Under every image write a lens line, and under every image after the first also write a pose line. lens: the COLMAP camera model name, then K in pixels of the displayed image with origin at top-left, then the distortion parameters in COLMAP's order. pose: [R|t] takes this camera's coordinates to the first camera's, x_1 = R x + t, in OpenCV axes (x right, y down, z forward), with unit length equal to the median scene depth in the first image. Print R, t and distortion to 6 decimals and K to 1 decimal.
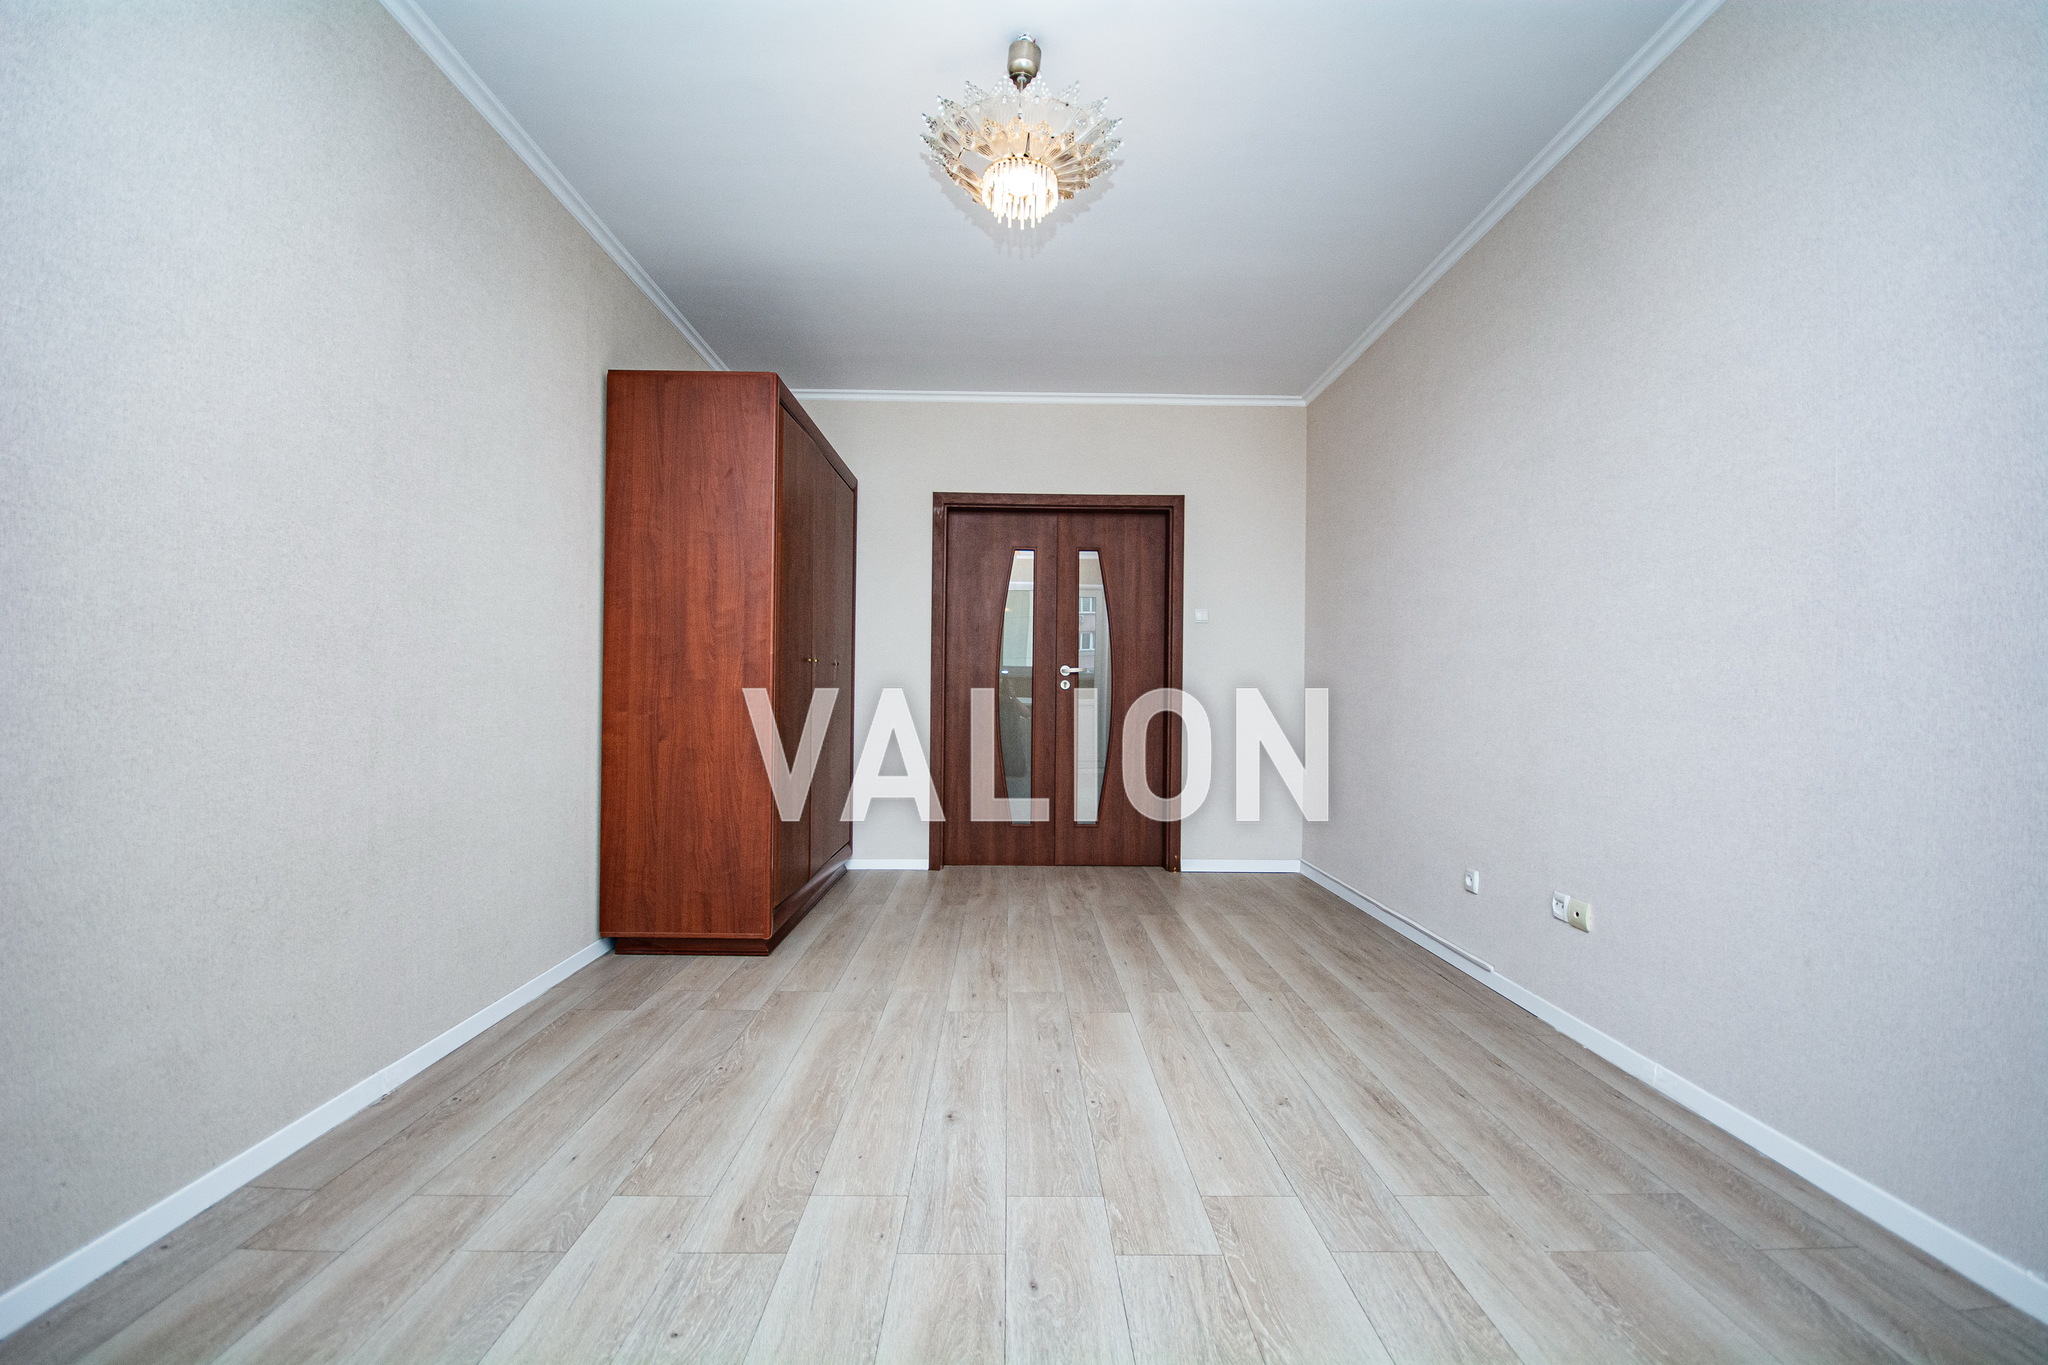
lens RADIAL K [[910.1, 0, 1015.2], [0, 910.1, 684.4], [0, 0, 1]] dist [0.025633, -0.019458]
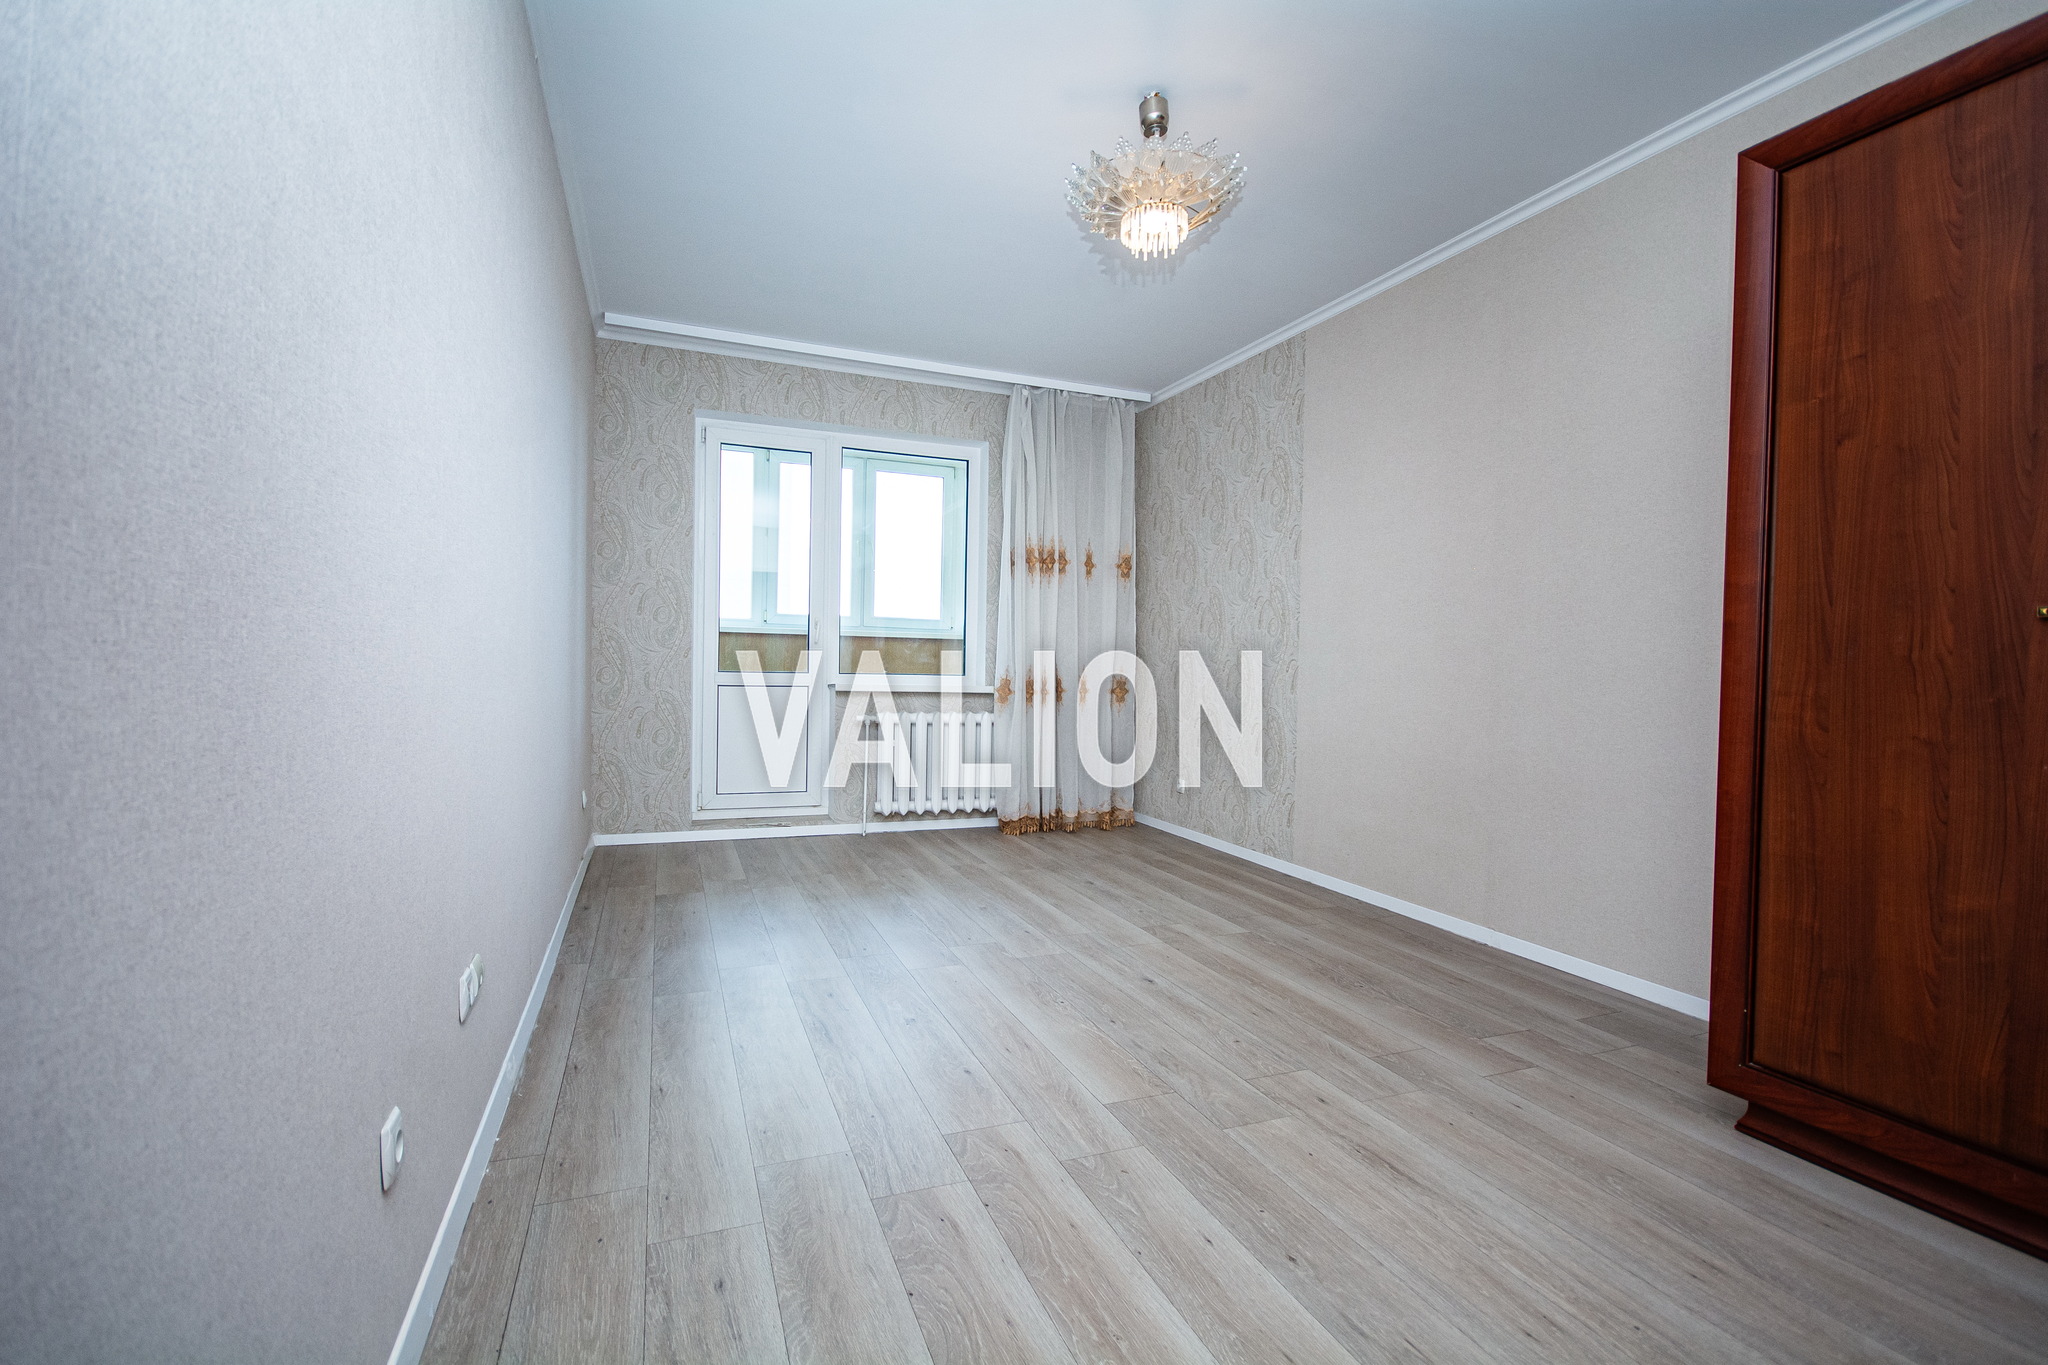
lens RADIAL K [[912.7, 0, 1023.7], [0, 912.7, 678.6], [0, 0, 1]] dist [0.019623, -0.013771]
pose [[-0.931911, -0.023335, -0.361935, 0.515587], [-0.025303, 0.999680, 0.000696, 0.020923], [0.361803, 0.009807, -0.932203, 1.862890]]
